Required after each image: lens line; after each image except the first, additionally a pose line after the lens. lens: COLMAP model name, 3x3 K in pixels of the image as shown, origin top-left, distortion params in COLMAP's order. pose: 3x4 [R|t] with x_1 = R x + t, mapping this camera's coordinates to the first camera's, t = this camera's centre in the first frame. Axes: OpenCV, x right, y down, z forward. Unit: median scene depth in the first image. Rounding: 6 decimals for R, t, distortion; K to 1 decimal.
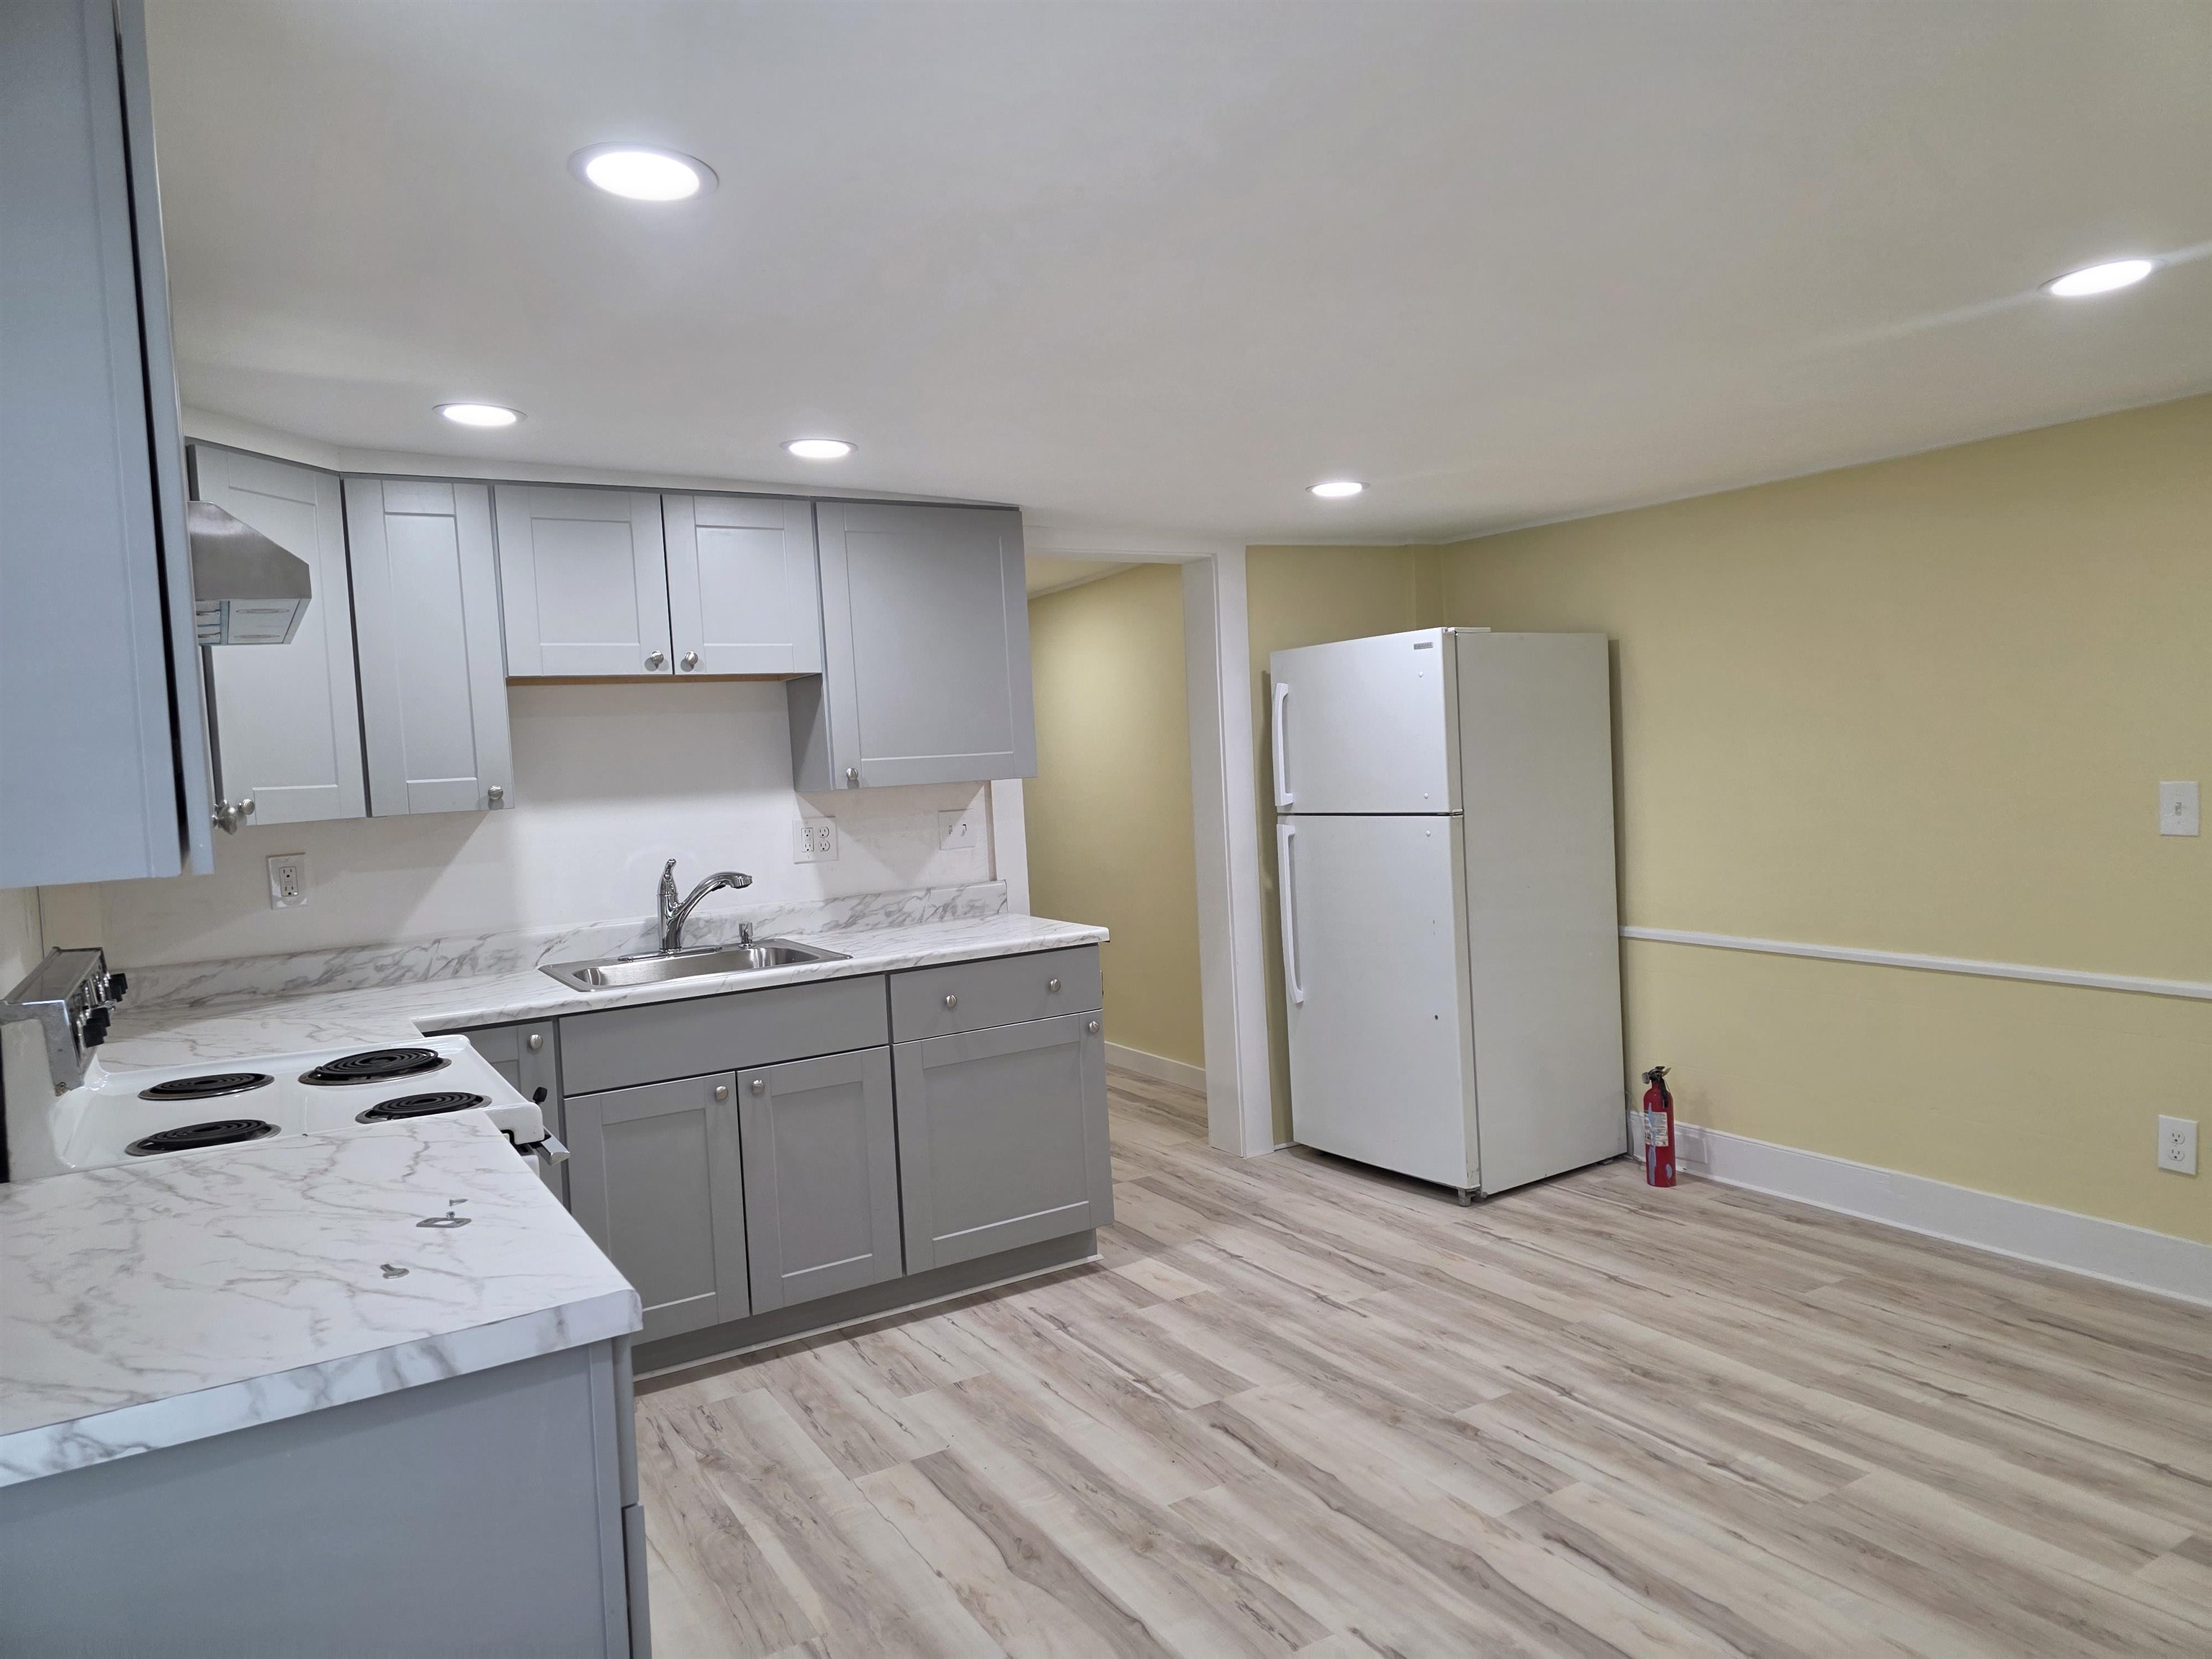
lens RADIAL K [[1474.9, 0, 1127.4], [0, 1474.9, 822.5], [0, 0, 1]] dist [0.062591, -0.053350]
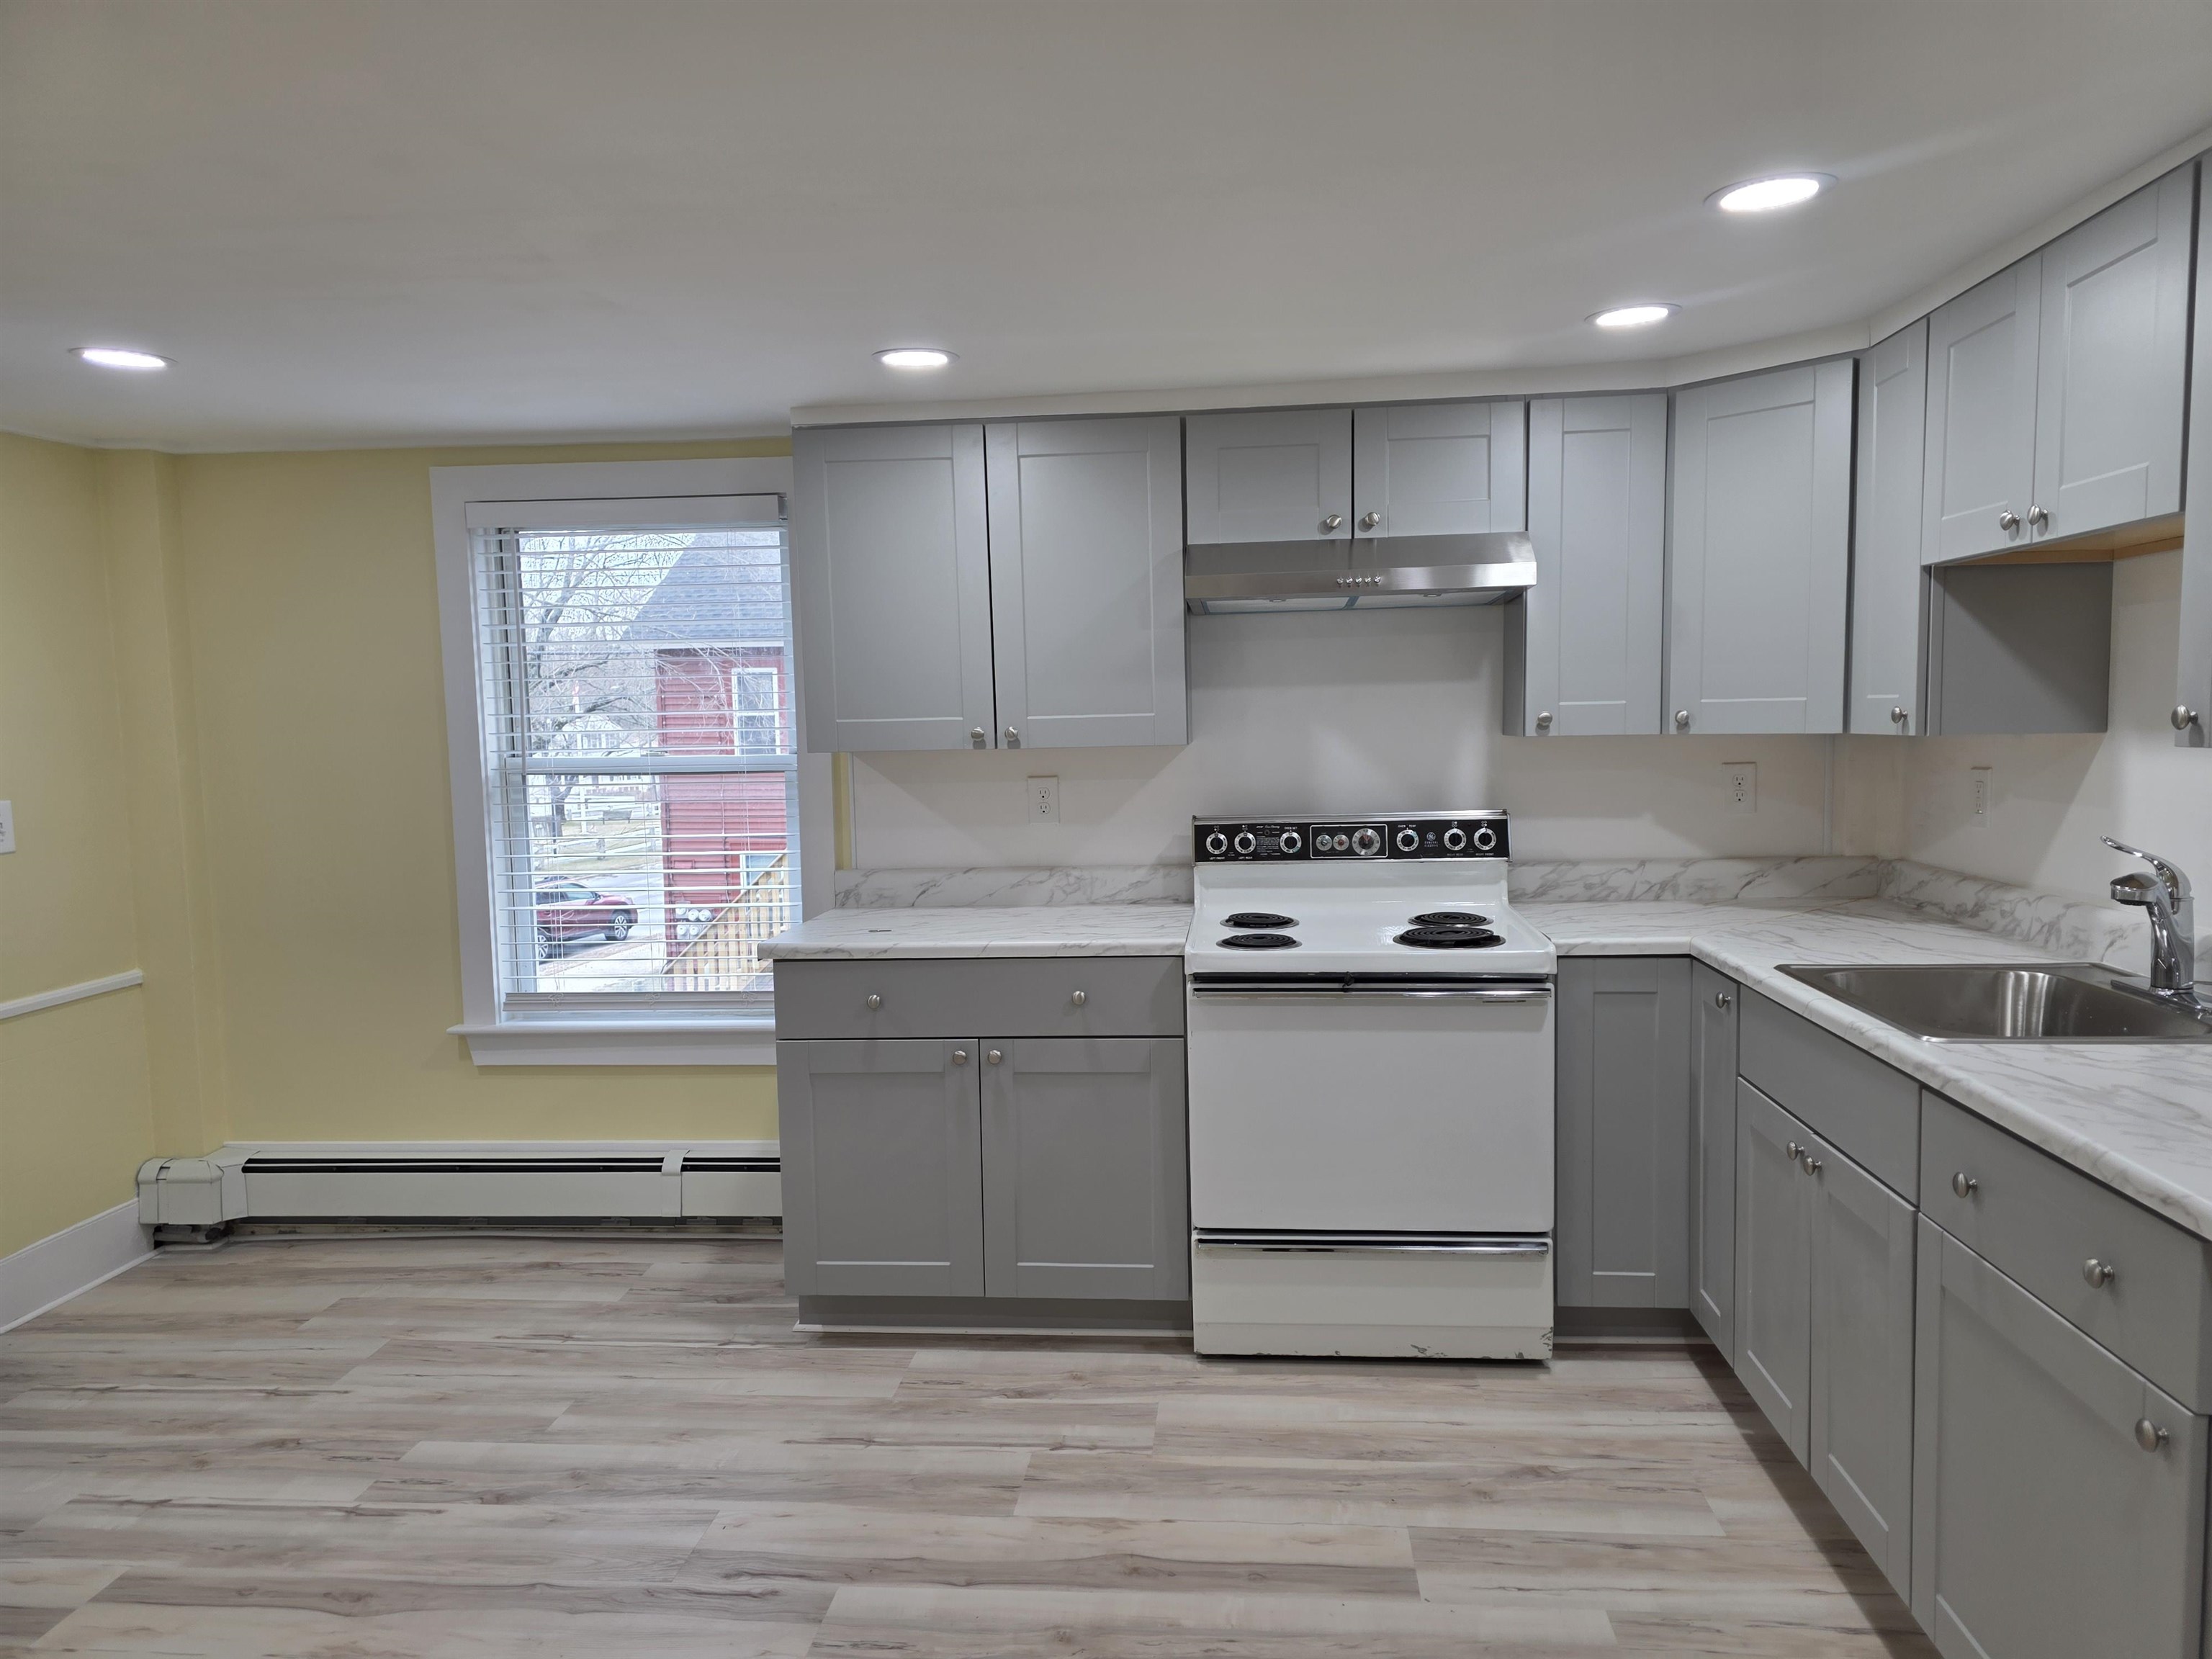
lens RADIAL K [[1474.9, 0, 1131.4], [0, 1474.9, 834.0], [0, 0, 1]] dist [0.062591, -0.053350]
pose [[-0.587770, 0.129277, -0.798632, 0.464810], [0.012308, 0.988465, 0.150948, -0.081829], [0.808934, 0.078893, -0.582581, 1.116885]]
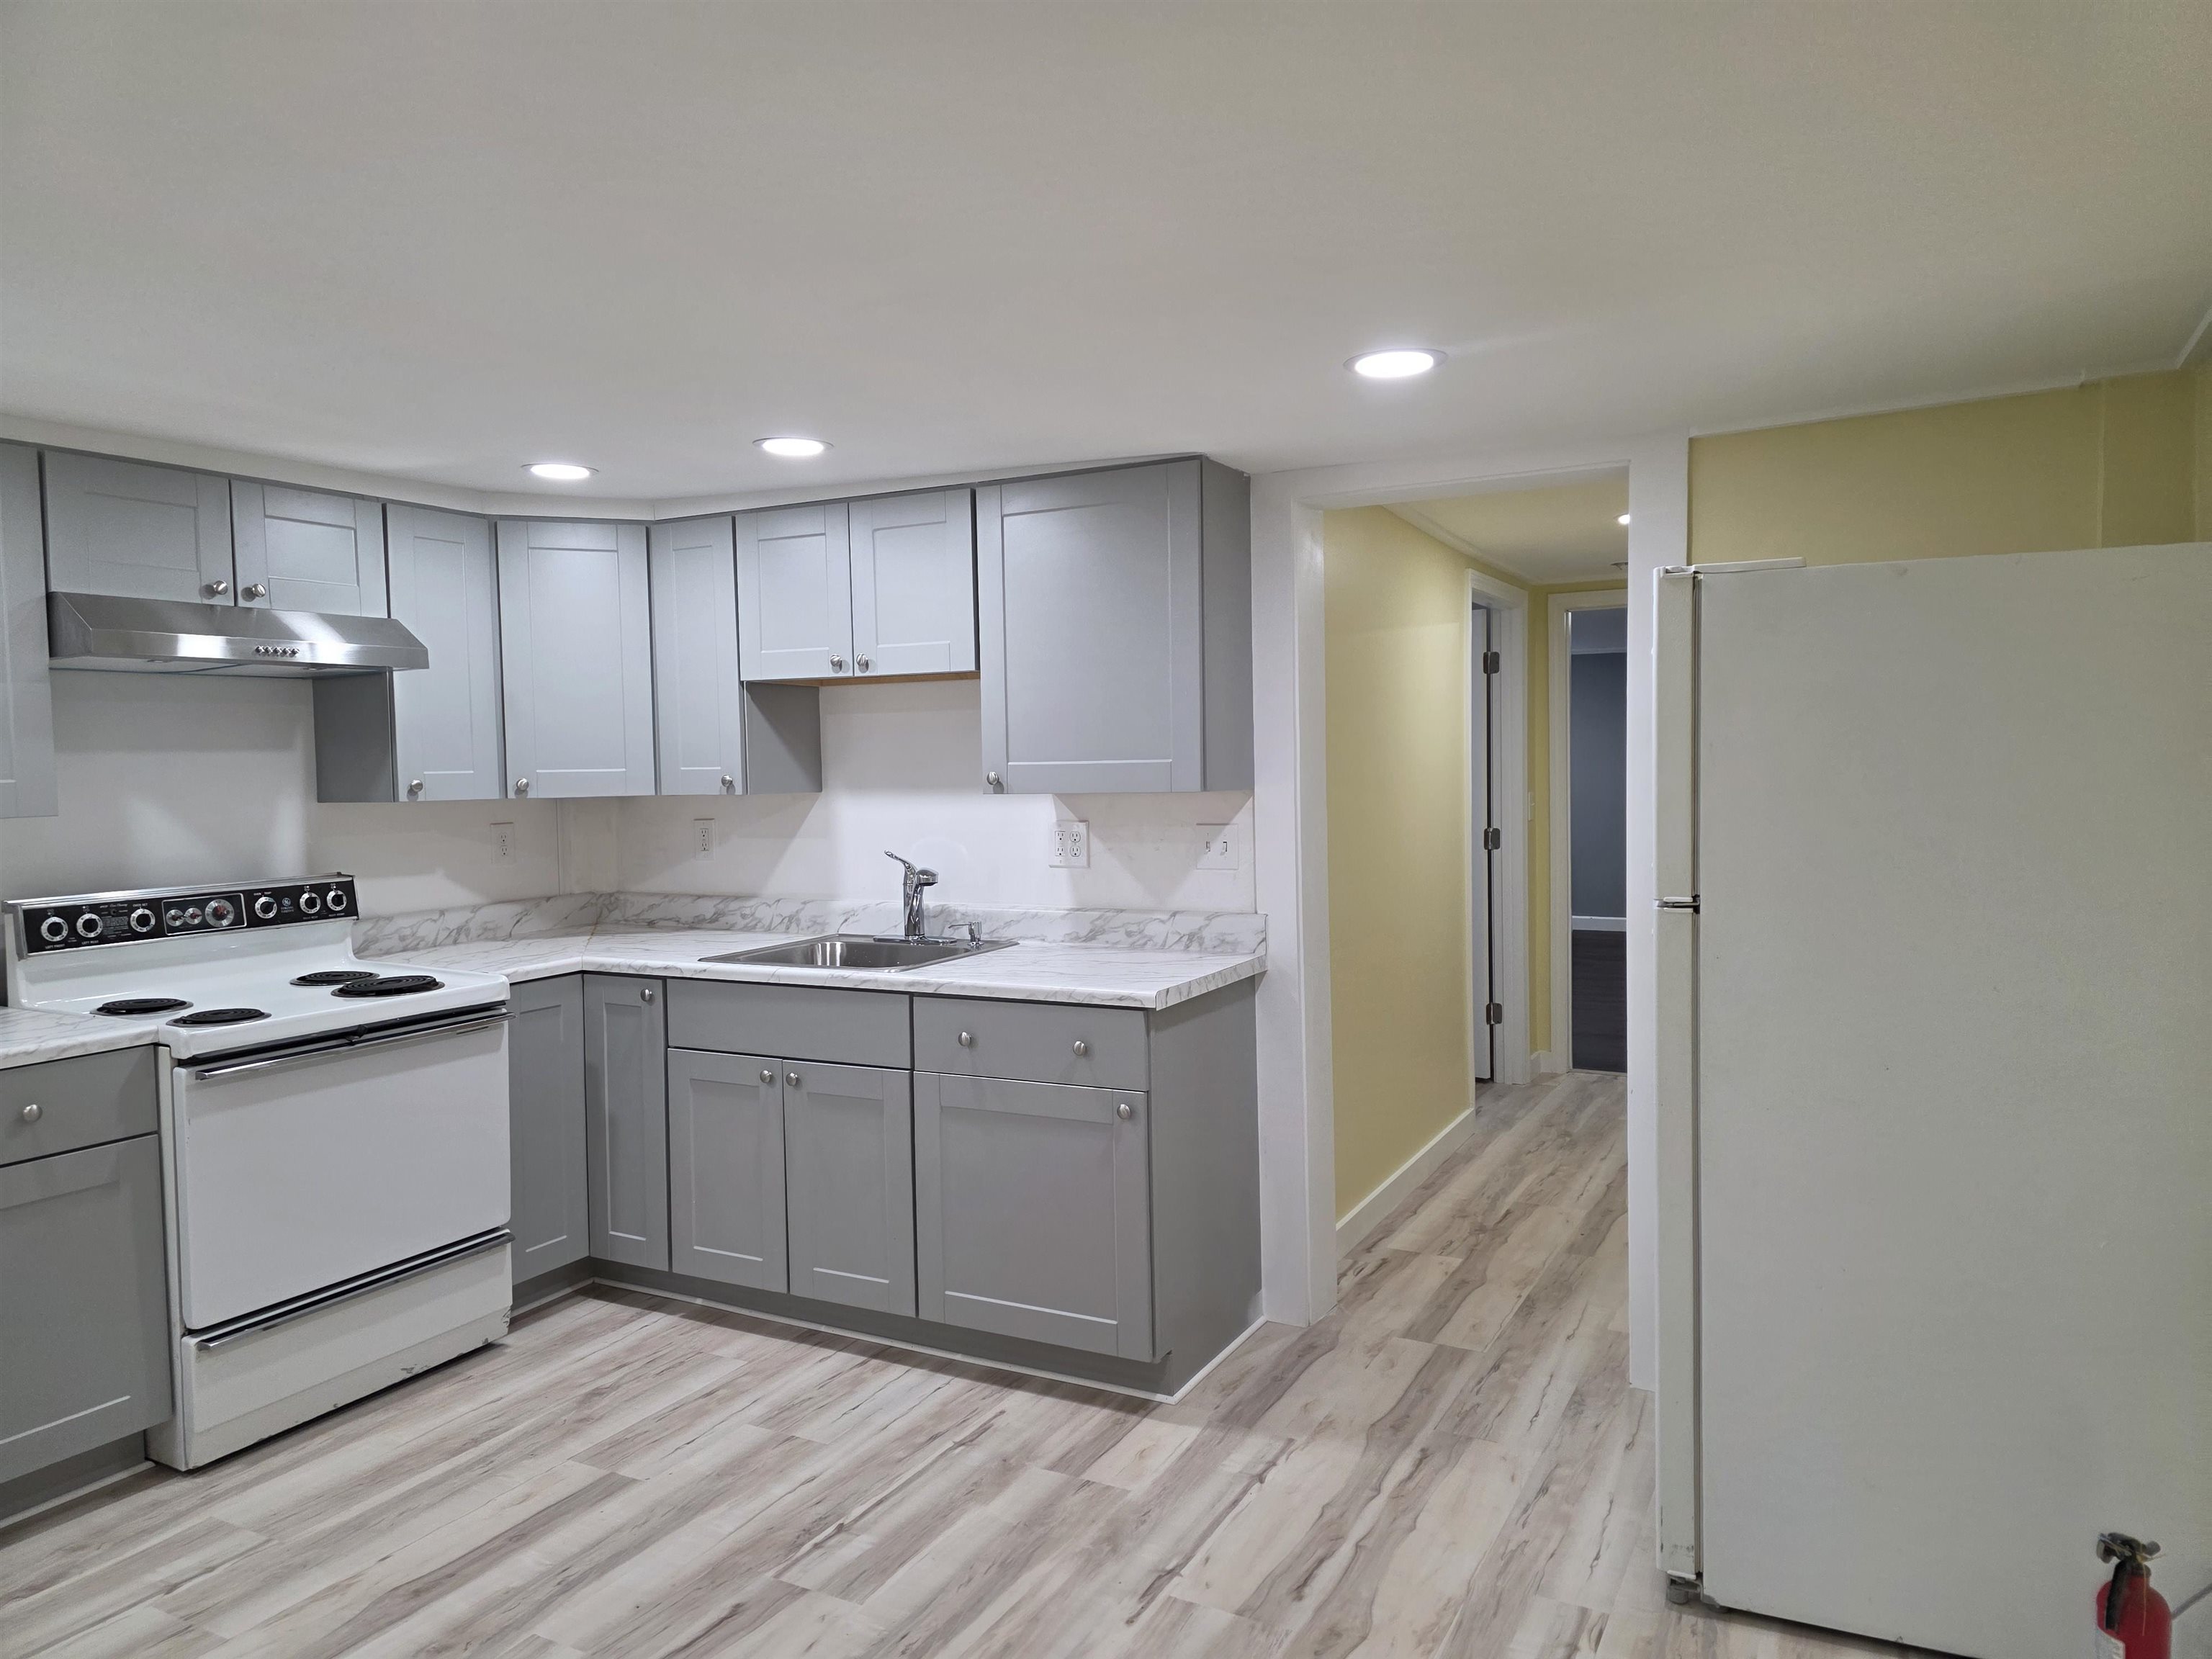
lens RADIAL K [[1474.9, 0, 1124.2], [0, 1474.9, 831.6], [0, 0, 1]] dist [0.062591, -0.053350]
pose [[0.508348, 0.084887, -0.856958, 0.724453], [-0.049411, 0.996366, 0.069386, -0.075067], [0.859733, 0.007071, 0.510695, 0.659113]]
